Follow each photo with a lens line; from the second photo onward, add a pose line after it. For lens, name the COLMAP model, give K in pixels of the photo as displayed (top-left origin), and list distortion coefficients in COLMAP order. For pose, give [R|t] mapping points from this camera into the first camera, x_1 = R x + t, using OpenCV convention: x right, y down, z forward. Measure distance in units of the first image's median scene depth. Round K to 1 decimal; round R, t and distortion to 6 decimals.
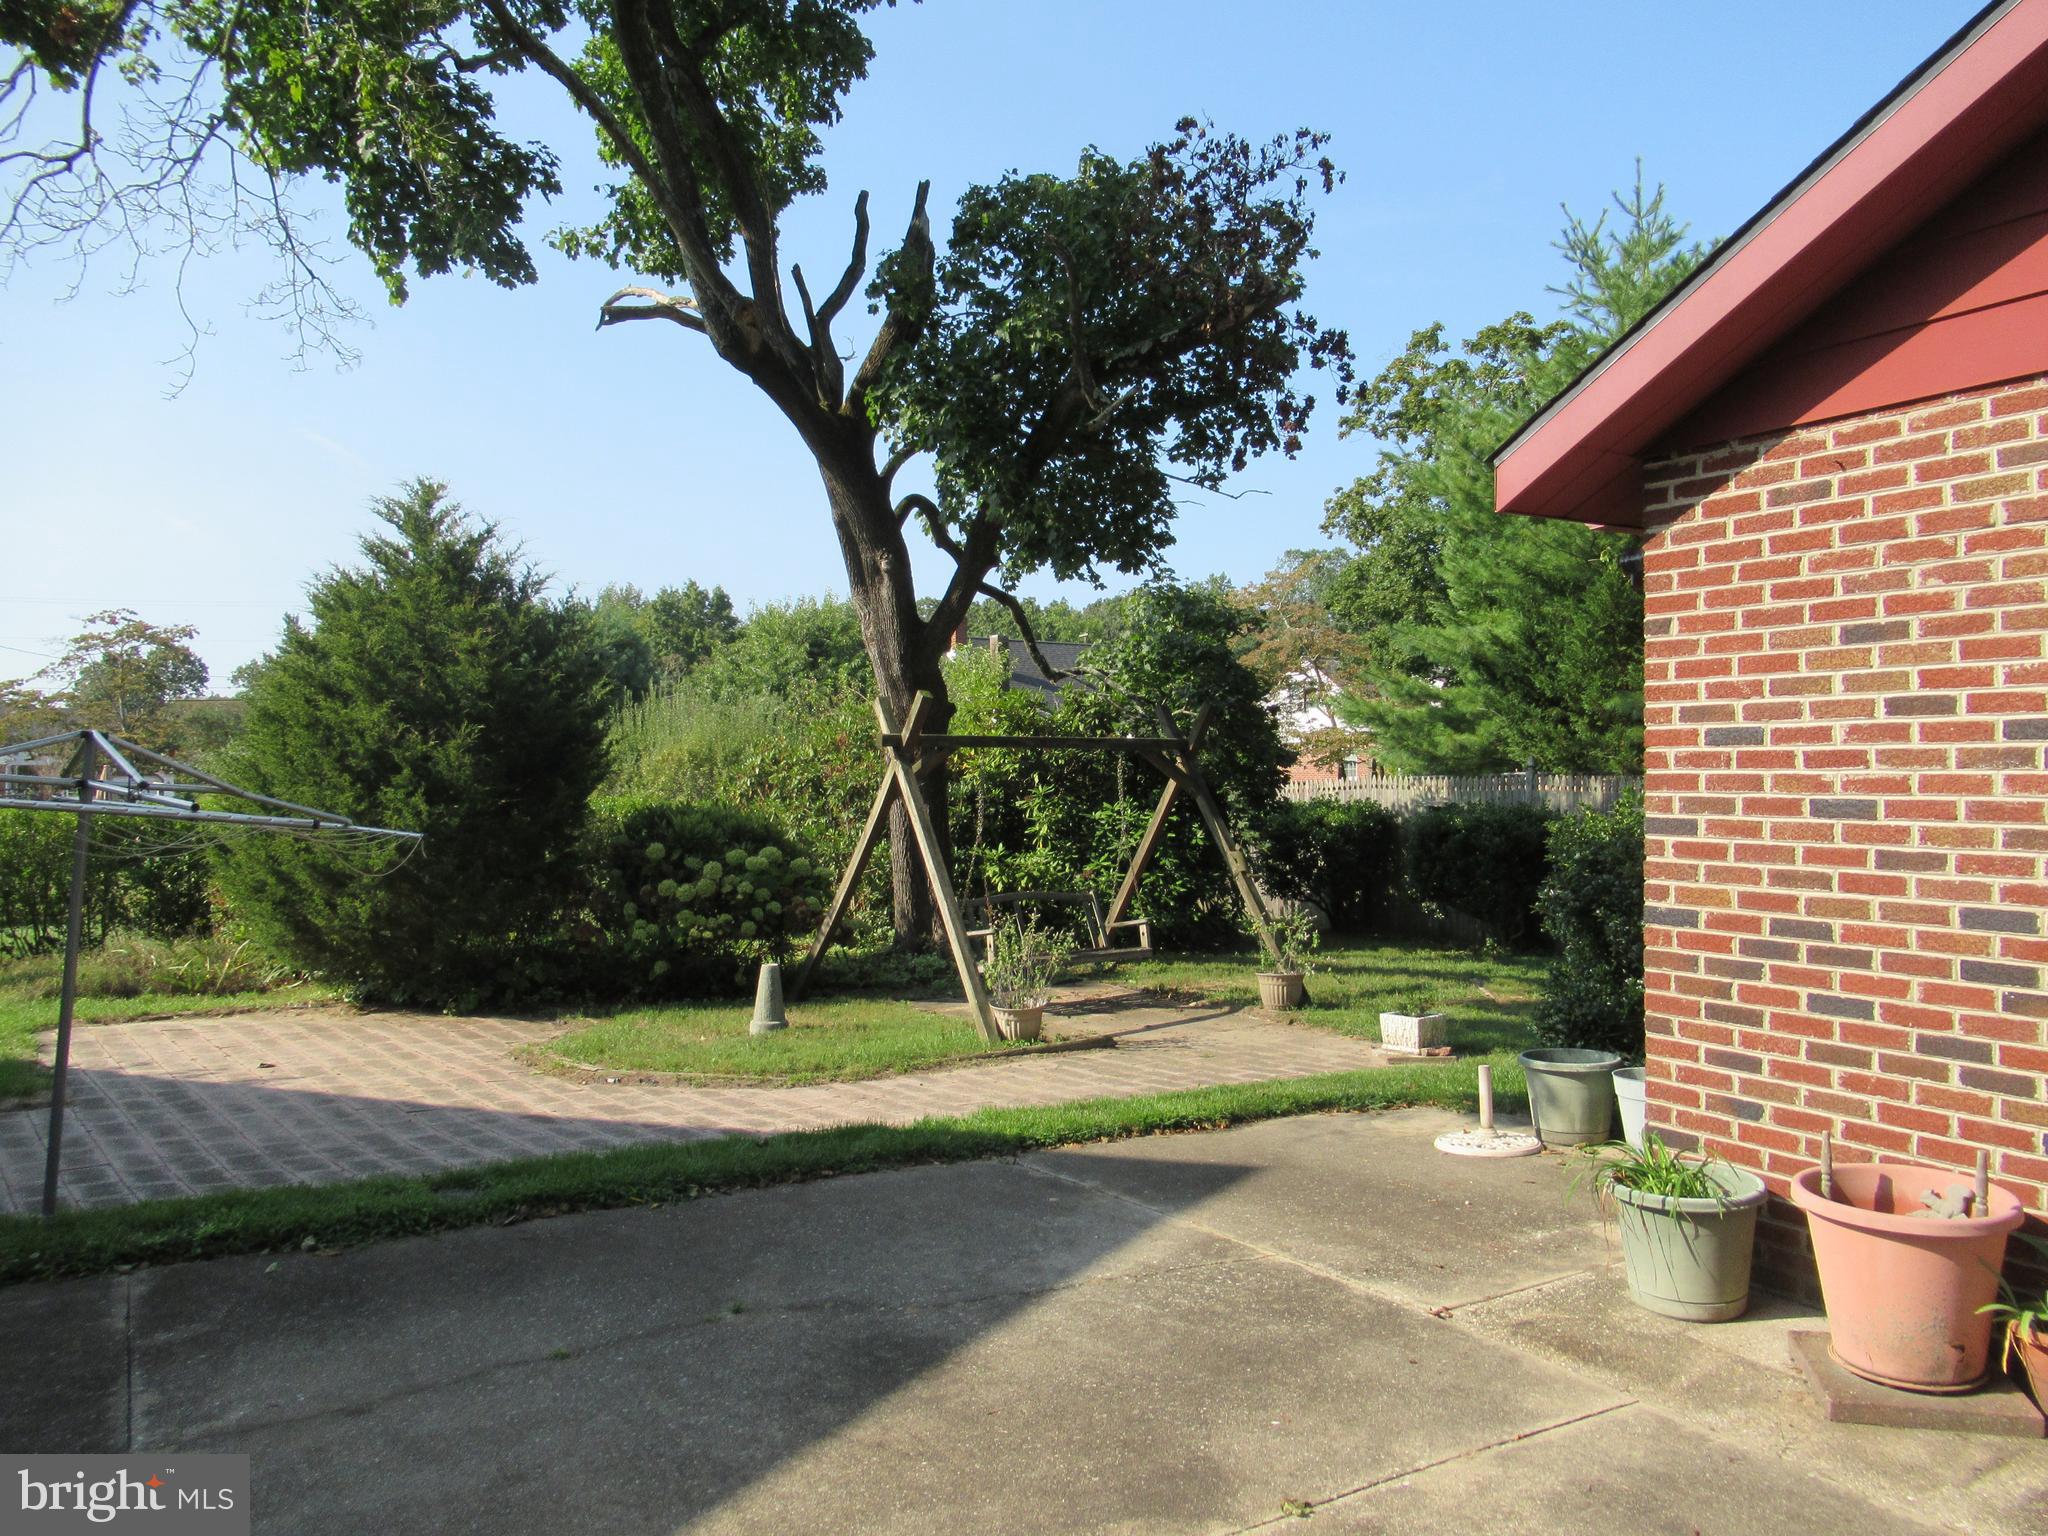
lens RADIAL K [[1525.4, 0, 1022.0], [0, 1525.4, 750.4], [0, 0, 1]] dist [-0.018293, 0.005906]
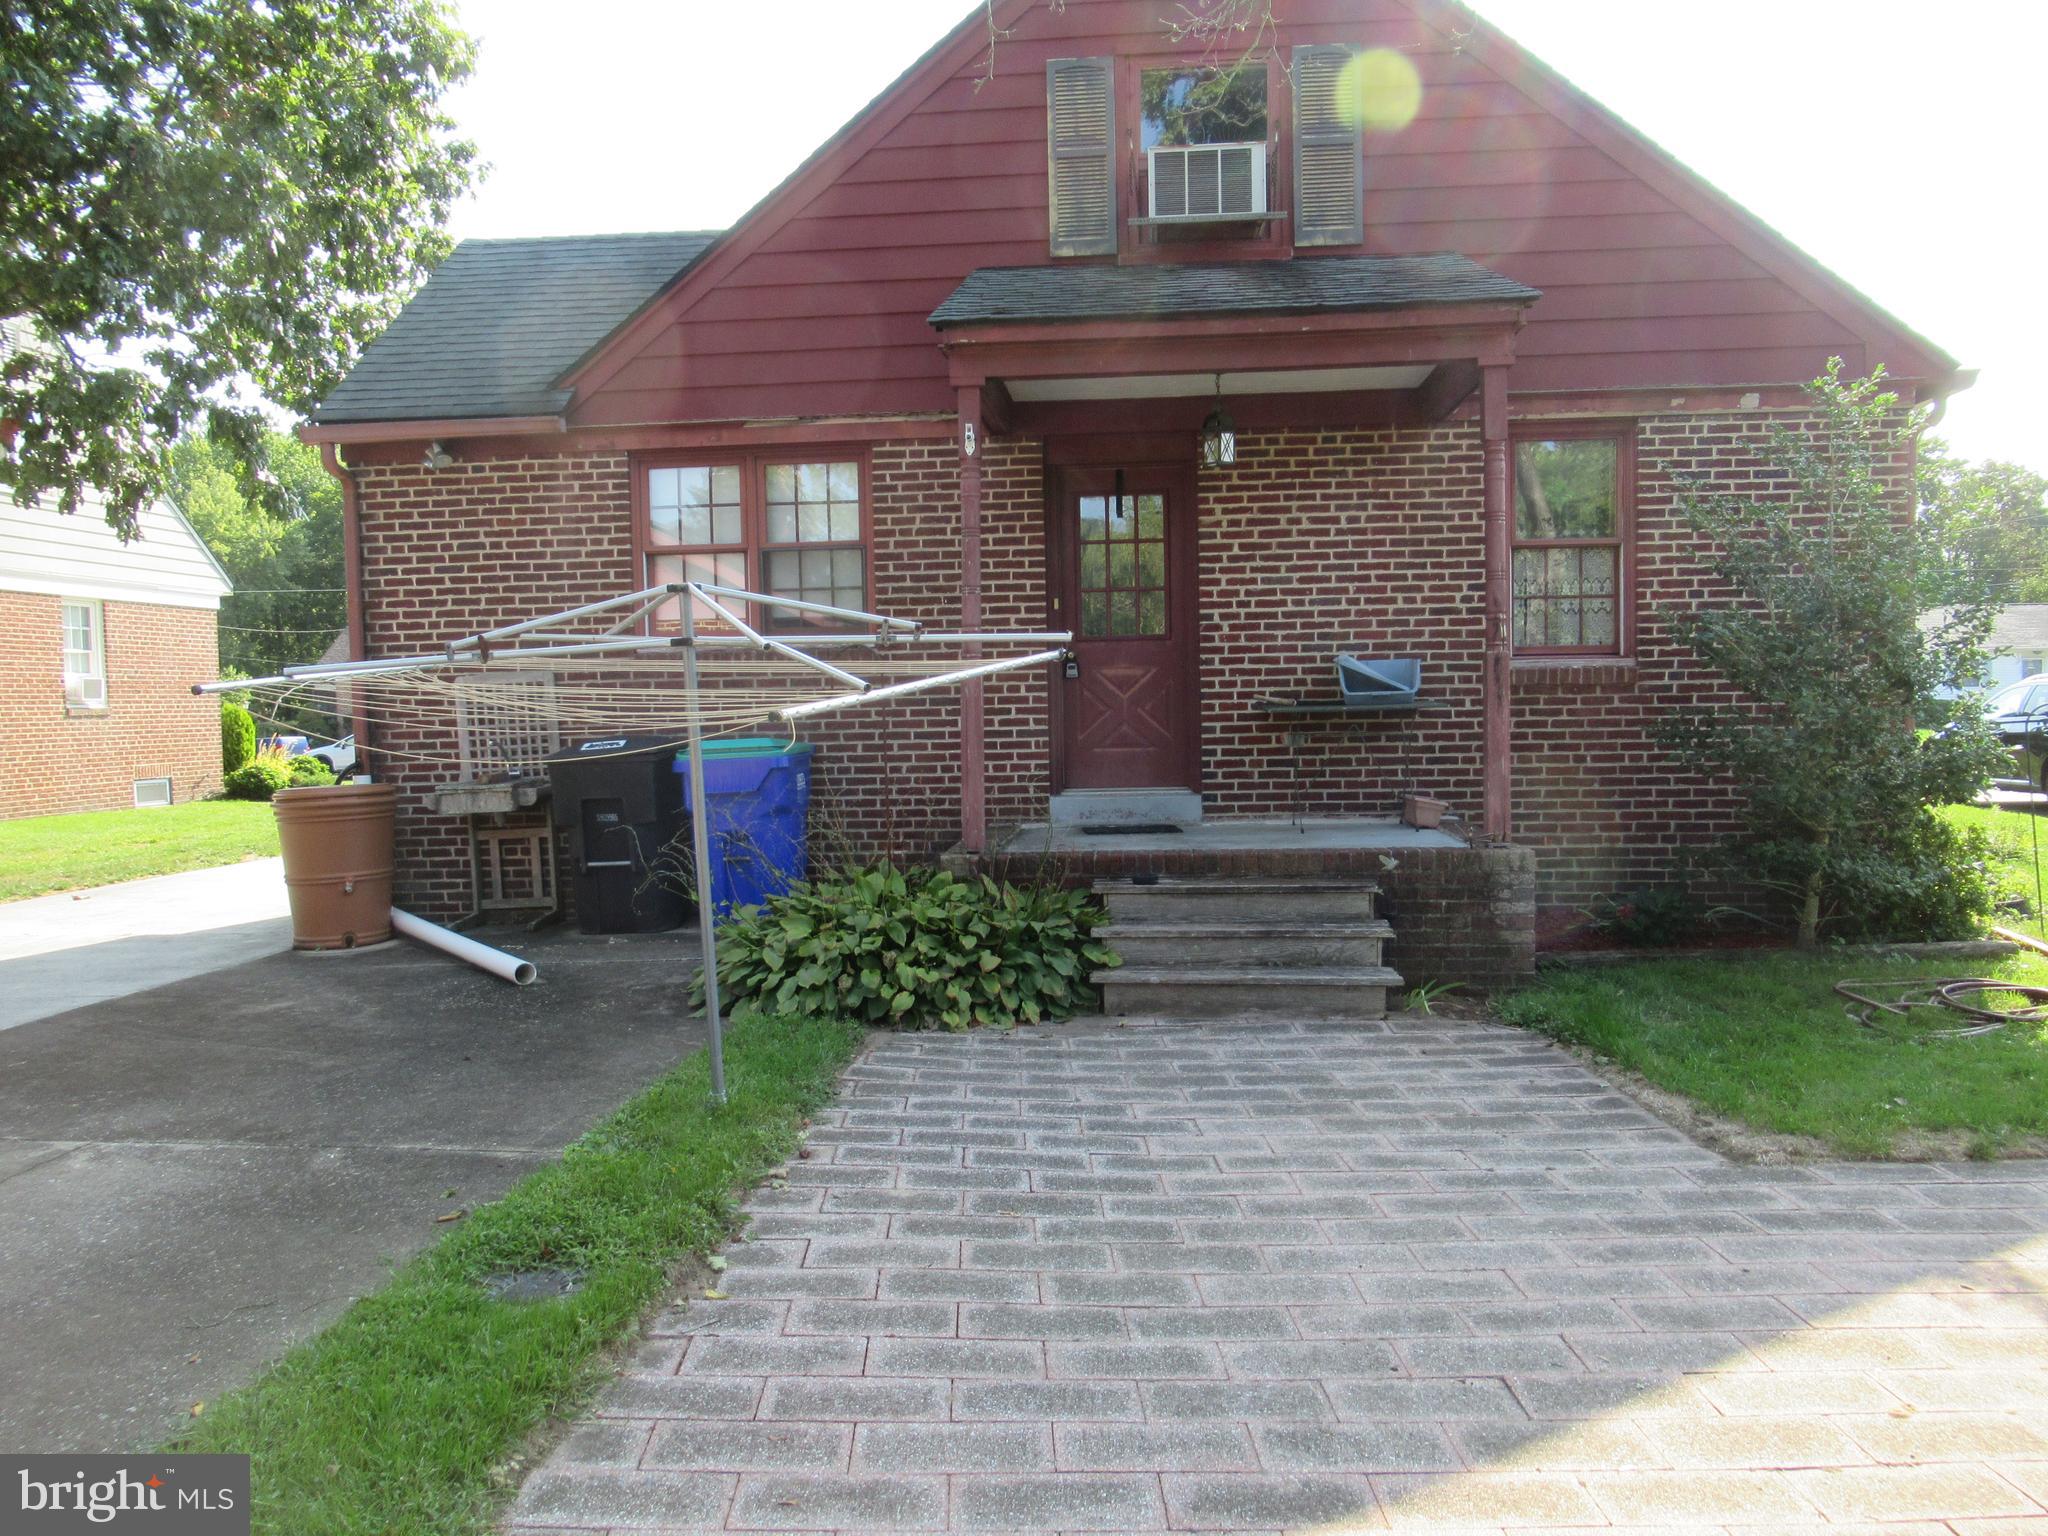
lens RADIAL K [[1525.4, 0, 1022.0], [0, 1525.4, 750.4], [0, 0, 1]] dist [-0.018293, 0.005906]
pose [[-0.572154, 0.045384, -0.818889, 0.027695], [0.031641, 0.998946, 0.033255, 0.073340], [0.819535, -0.006883, -0.572987, 1.955444]]
